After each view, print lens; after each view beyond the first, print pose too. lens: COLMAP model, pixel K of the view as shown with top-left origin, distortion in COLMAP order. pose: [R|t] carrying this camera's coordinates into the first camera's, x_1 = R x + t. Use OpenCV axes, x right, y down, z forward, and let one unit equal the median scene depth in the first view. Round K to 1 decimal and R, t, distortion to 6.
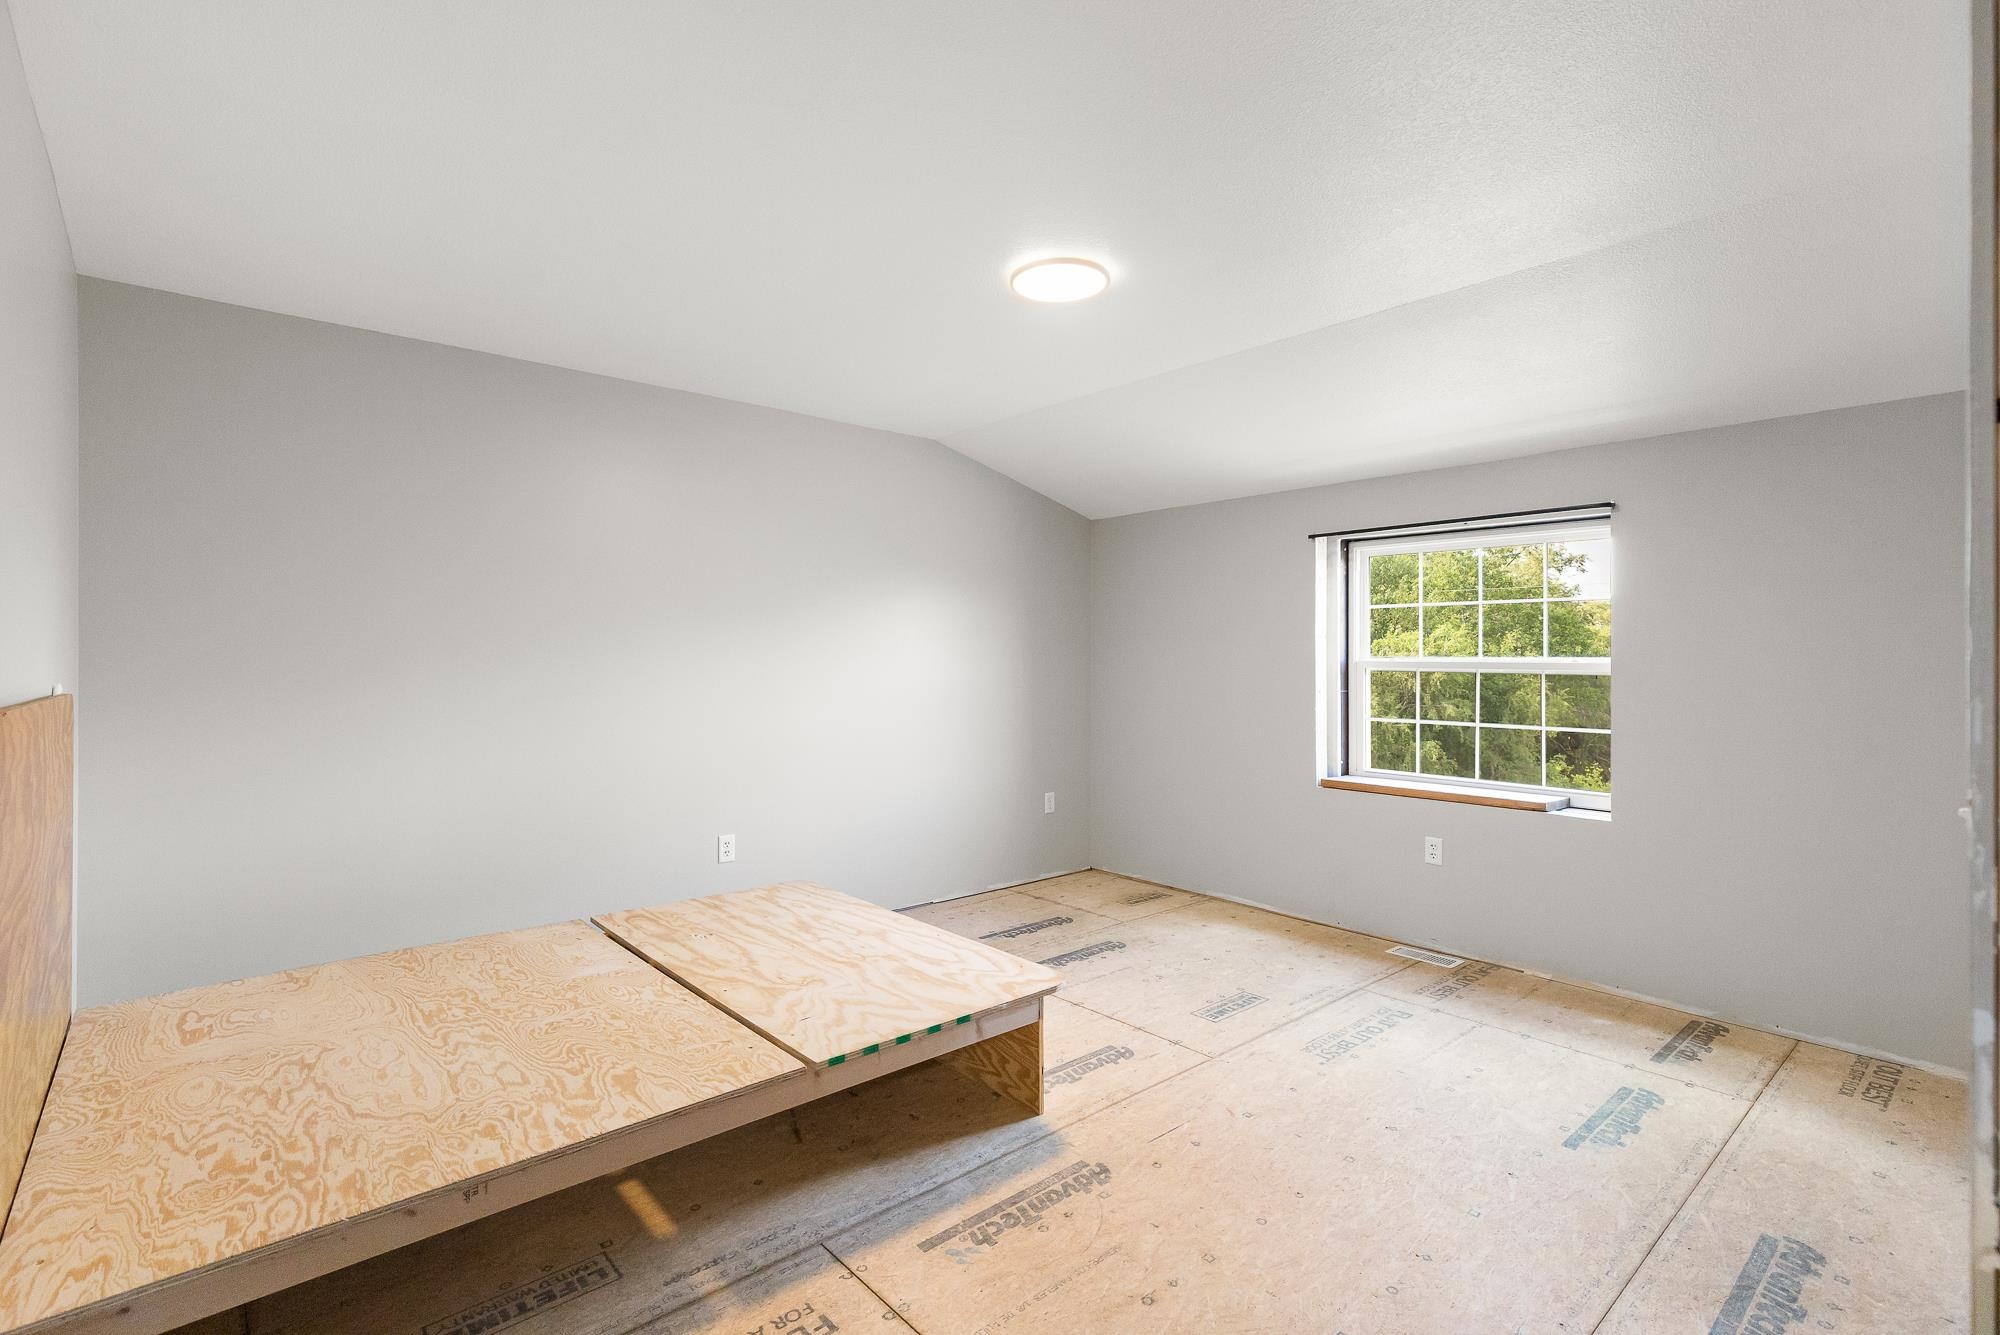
lens RADIAL K [[917.6, 0, 994.7], [0, 917.6, 656.8], [0, 0, 1]] dist [0.007171, -0.000267]
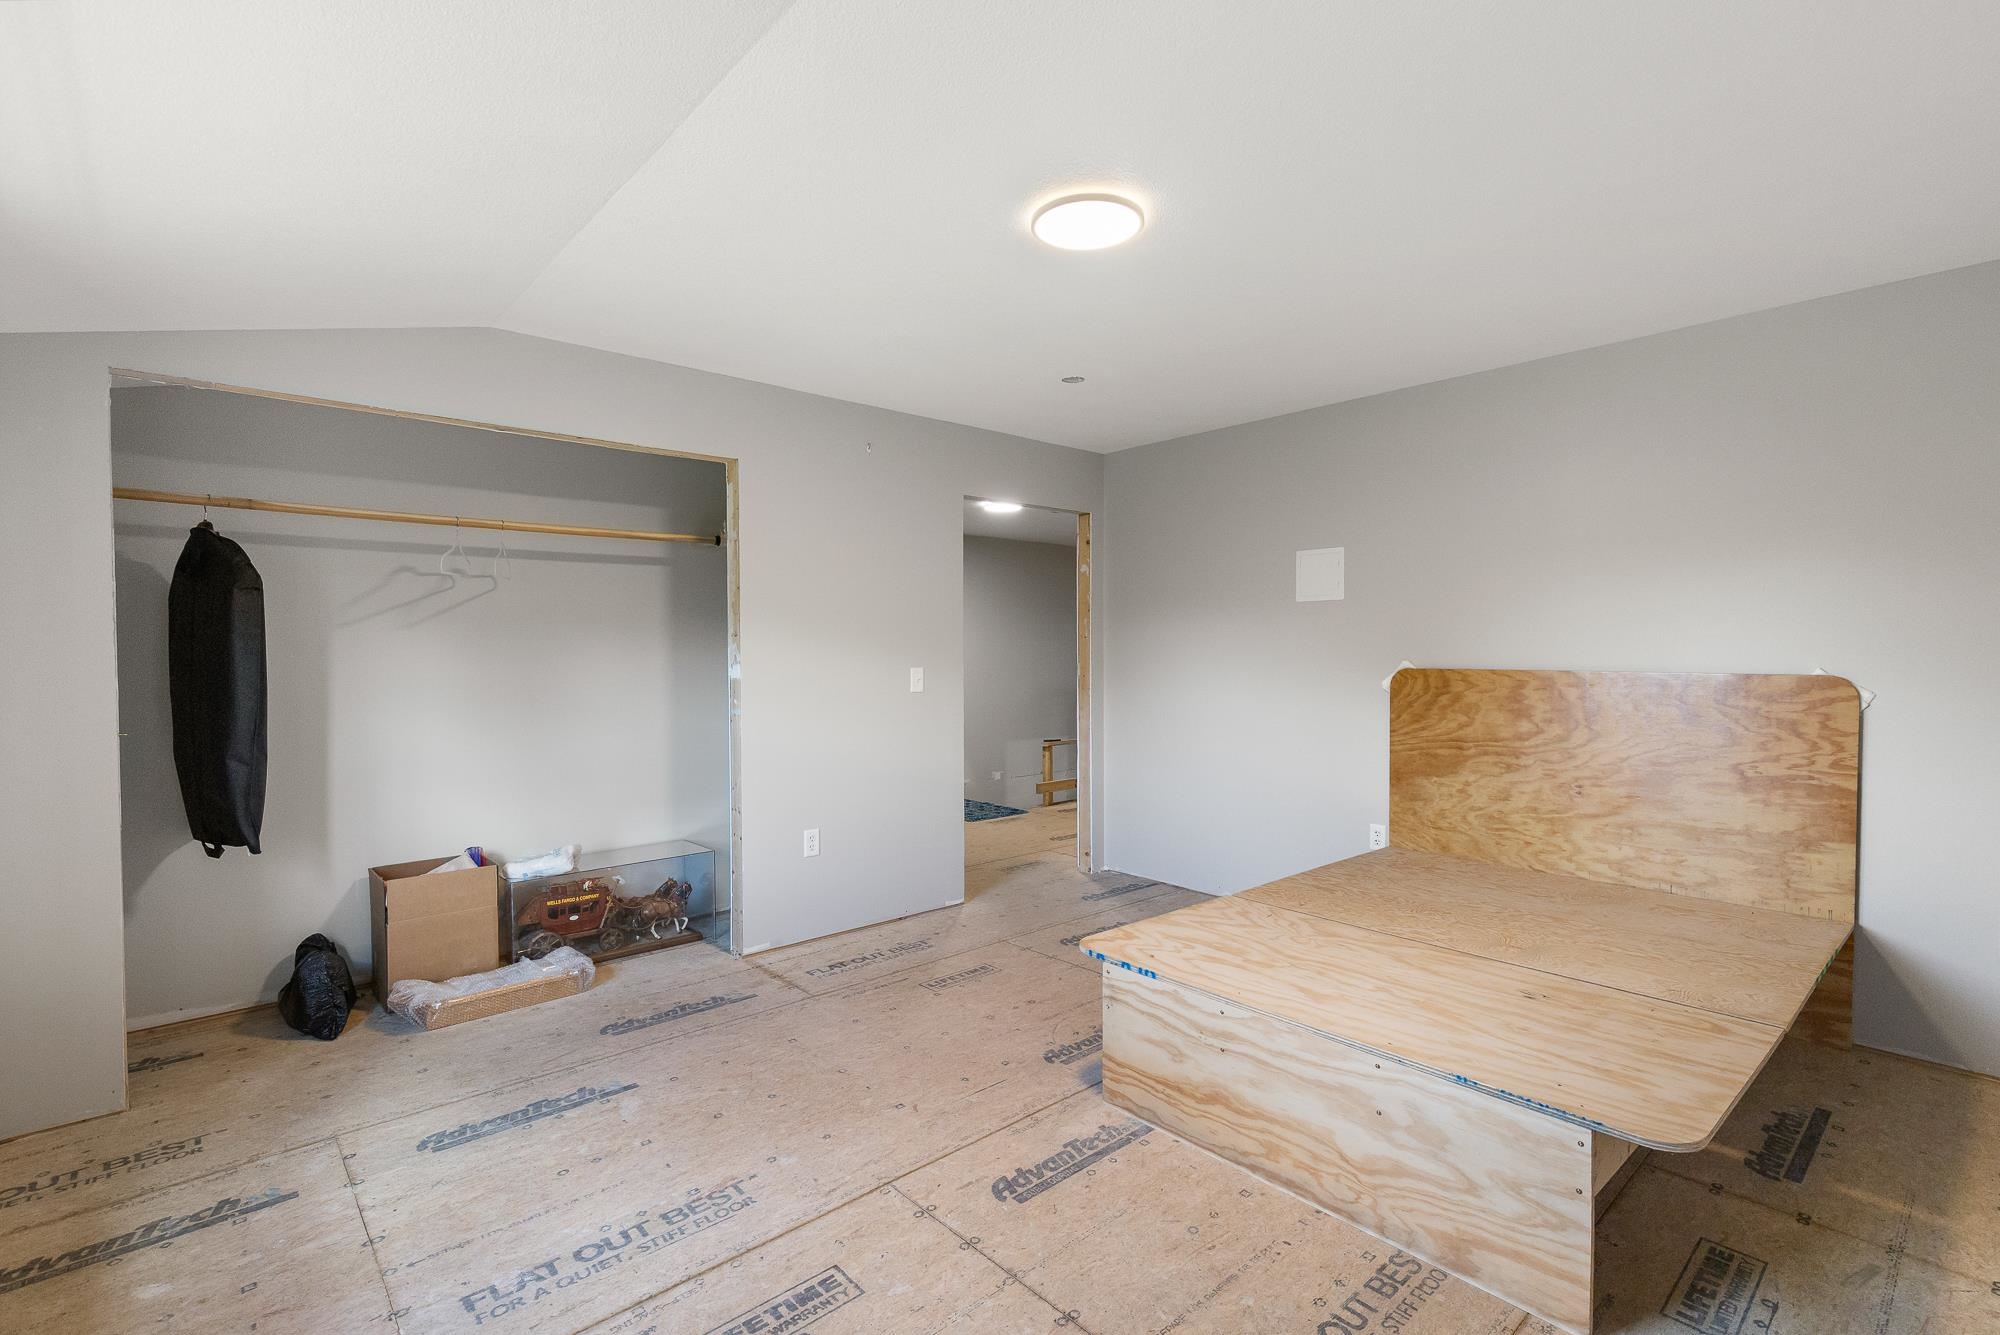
lens RADIAL K [[910.3, 0, 996.5], [0, 910.3, 676.8], [0, 0, 1]] dist [0.016745, -0.000432]
pose [[-0.999979, 0.003964, -0.005031, 0.165423], [0.003827, 0.999626, 0.027065, 0.001829], [0.005136, 0.027046, -0.999621, 1.903780]]
